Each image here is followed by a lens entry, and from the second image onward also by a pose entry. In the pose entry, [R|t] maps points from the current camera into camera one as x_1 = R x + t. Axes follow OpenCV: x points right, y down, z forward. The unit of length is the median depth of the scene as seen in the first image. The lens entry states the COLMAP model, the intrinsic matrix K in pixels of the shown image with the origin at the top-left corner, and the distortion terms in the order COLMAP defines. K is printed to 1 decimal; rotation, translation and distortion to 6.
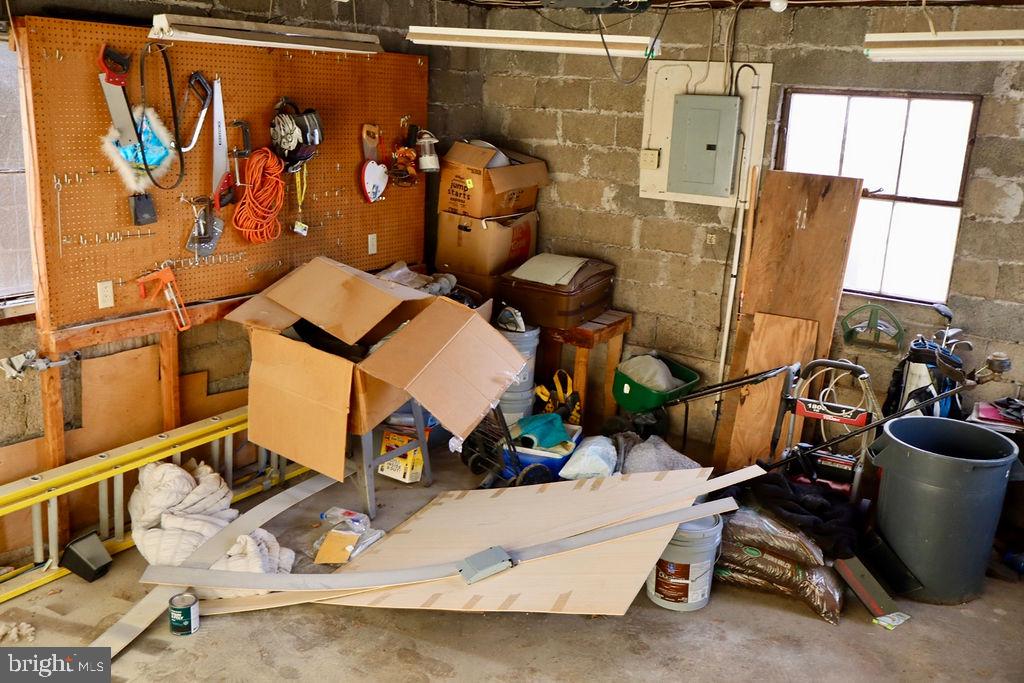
lens RADIAL K [[969.9, 0, 512.8], [0, 969.9, 340.2], [0, 0, 1]] dist [0.022880, 0.000000]
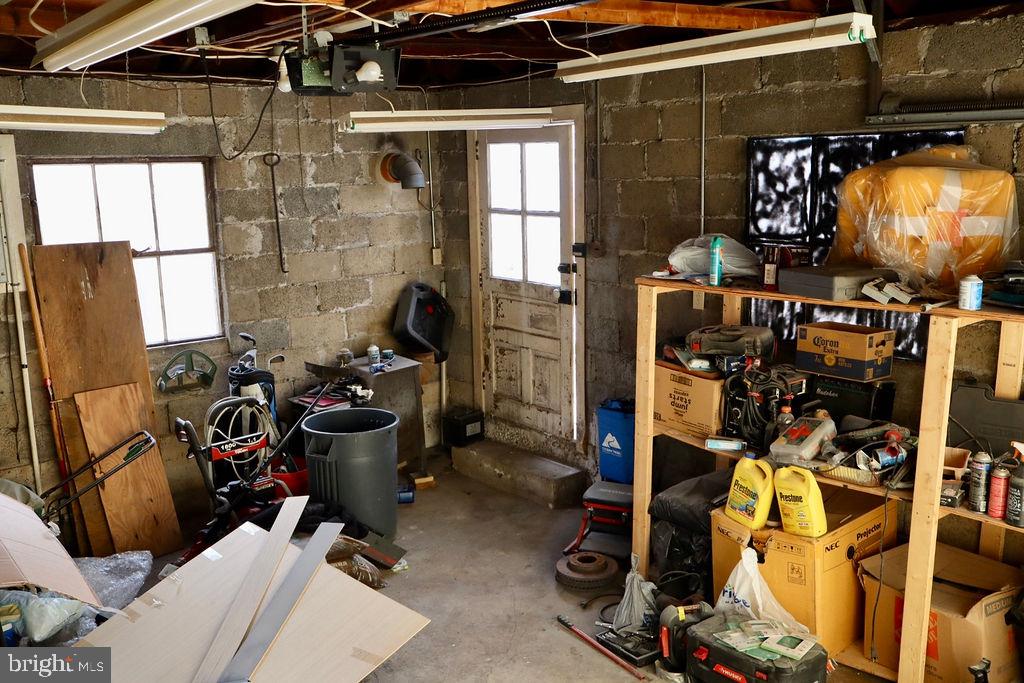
lens RADIAL K [[969.9, 0, 513.2], [0, 969.9, 342.8], [0, 0, 1]] dist [0.022880, 0.000000]
pose [[0.264214, -0.231824, 0.936188, -0.544986], [0.277751, 0.947849, 0.156323, -0.112288], [-0.923605, 0.218724, 0.314824, 0.317544]]
